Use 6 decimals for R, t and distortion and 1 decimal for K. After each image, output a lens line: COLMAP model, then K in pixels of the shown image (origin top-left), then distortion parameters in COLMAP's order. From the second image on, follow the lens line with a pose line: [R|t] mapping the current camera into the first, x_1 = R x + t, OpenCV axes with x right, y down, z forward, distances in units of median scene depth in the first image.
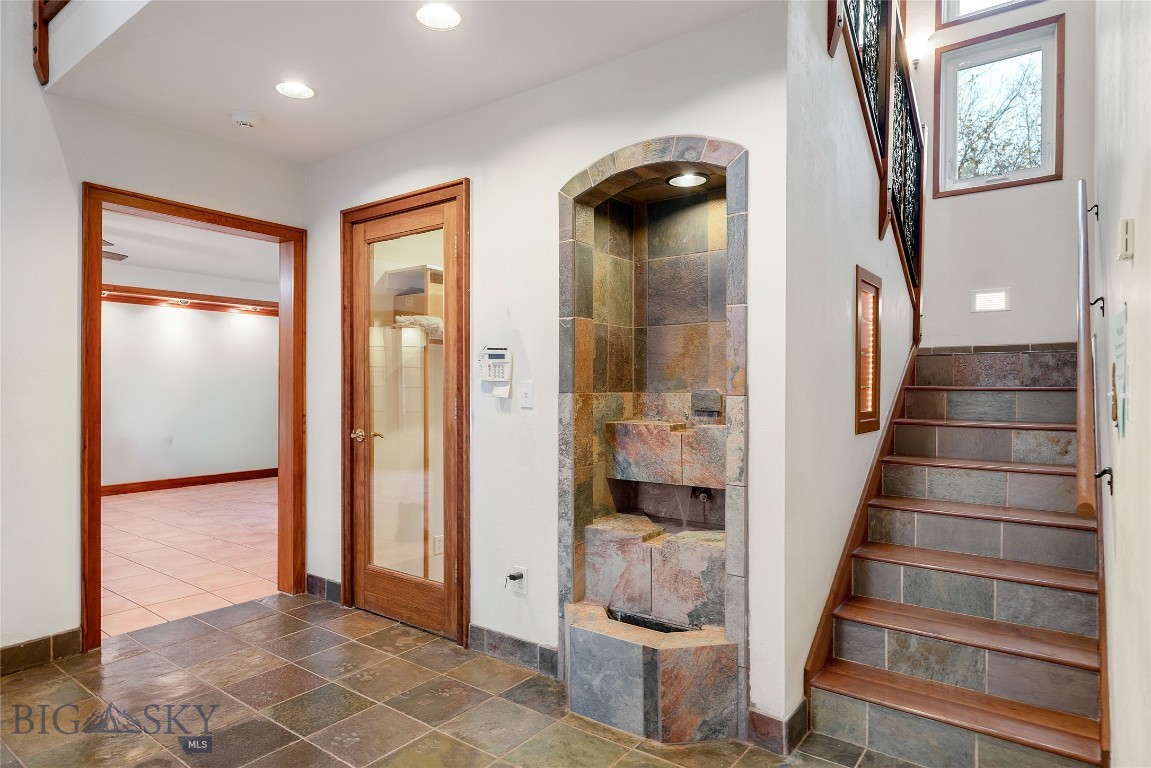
lens RADIAL K [[653.8, 0, 575.9], [0, 653.8, 379.1], [0, 0, 1]] dist [-0.003008, -0.000927]
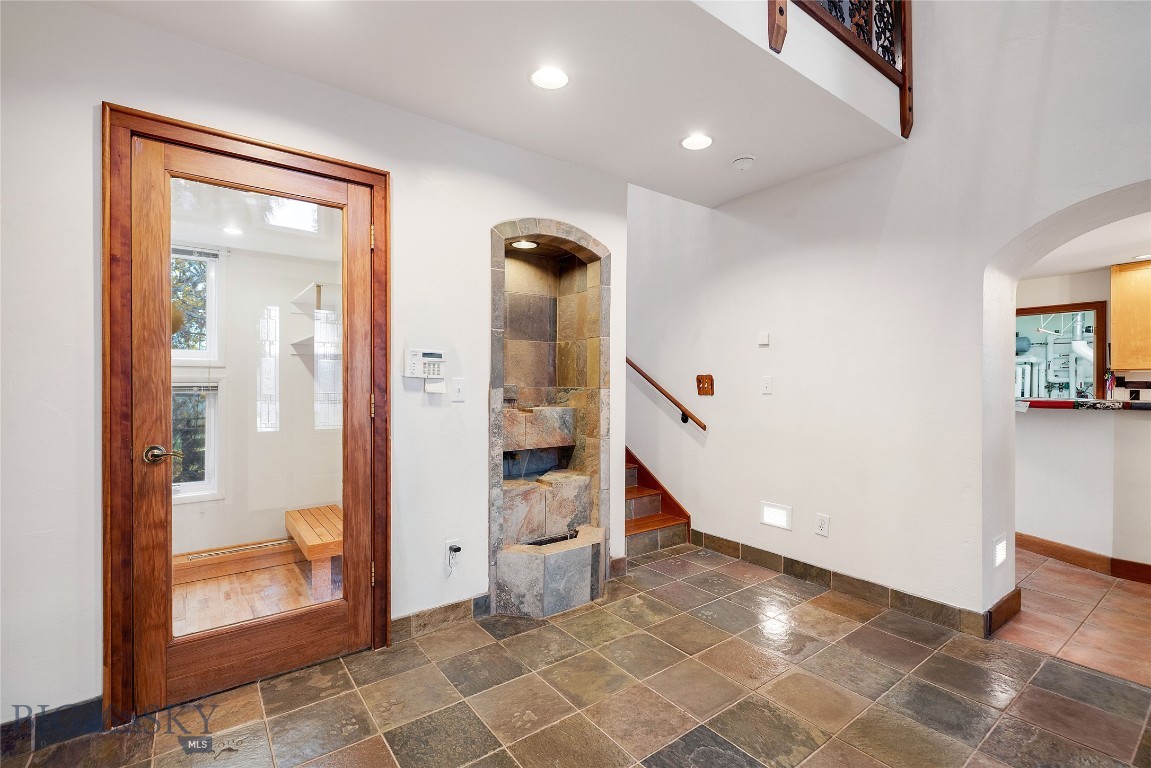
lens RADIAL K [[507.4, 0, 561.4], [0, 507.4, 380.5], [0, 0, 1]] dist [0.000358, -0.000001]
pose [[0.302567, 0.004992, 0.953115, -0.926960], [-0.012182, 0.999925, -0.001370, 0.005874], [-0.953050, -0.011196, 0.302605, 0.582307]]
